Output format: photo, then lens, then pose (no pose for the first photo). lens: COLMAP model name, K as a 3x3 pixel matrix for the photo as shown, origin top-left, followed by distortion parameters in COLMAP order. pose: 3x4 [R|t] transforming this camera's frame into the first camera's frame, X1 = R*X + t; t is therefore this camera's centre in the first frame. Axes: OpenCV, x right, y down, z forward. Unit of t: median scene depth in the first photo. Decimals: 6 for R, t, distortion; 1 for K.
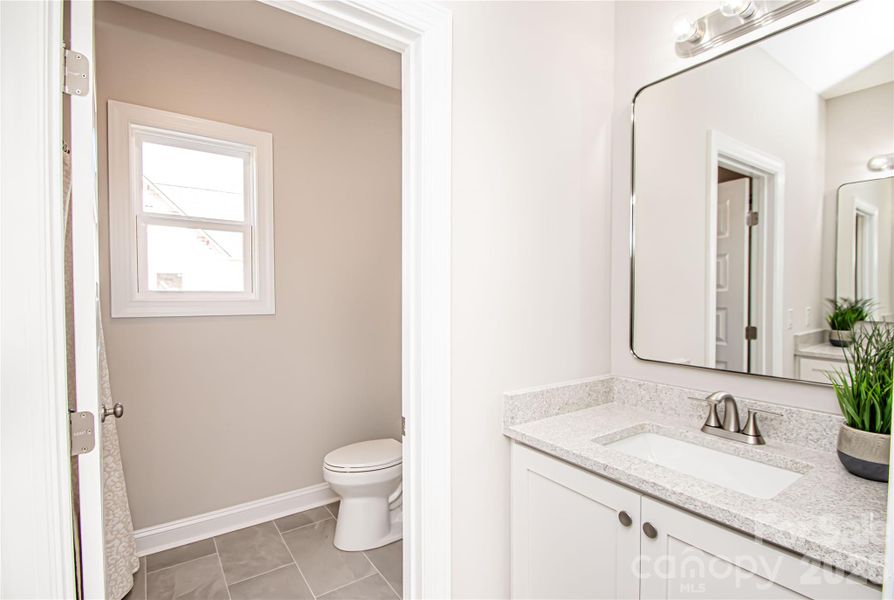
lens RADIAL K [[425.1, 0, 447.0], [0, 425.1, 300.0], [0, 0, 1]] dist [-0.003004, -0.000816]
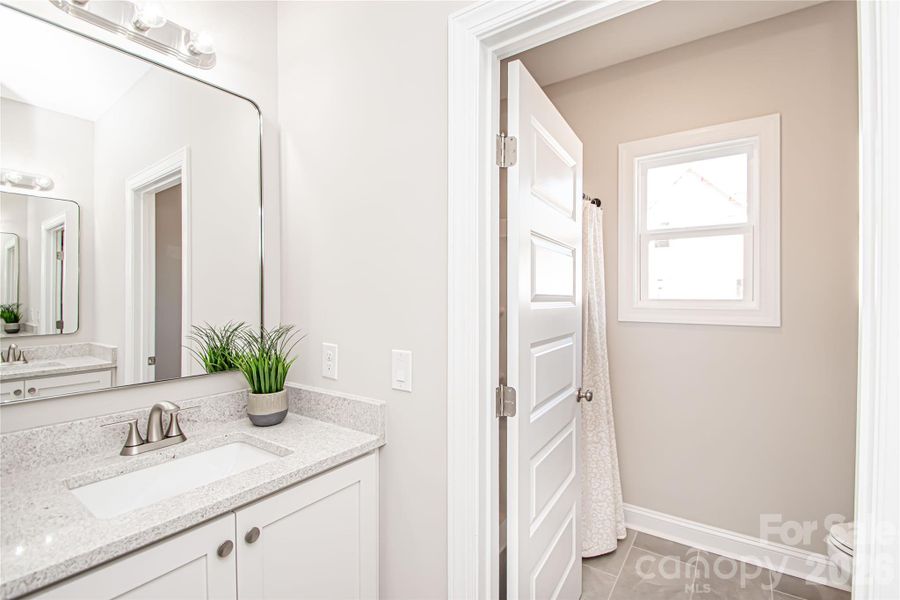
lens RADIAL K [[422.5, 0, 450.0], [0, 422.5, 300.0], [0, 0, 1]] dist [0.000390, -0.000356]
pose [[0.341998, -0.001255, -0.939700, 0.173421], [-0.018901, 0.999788, -0.008214, -0.000293], [0.939511, 0.020571, 0.341901, 0.117340]]
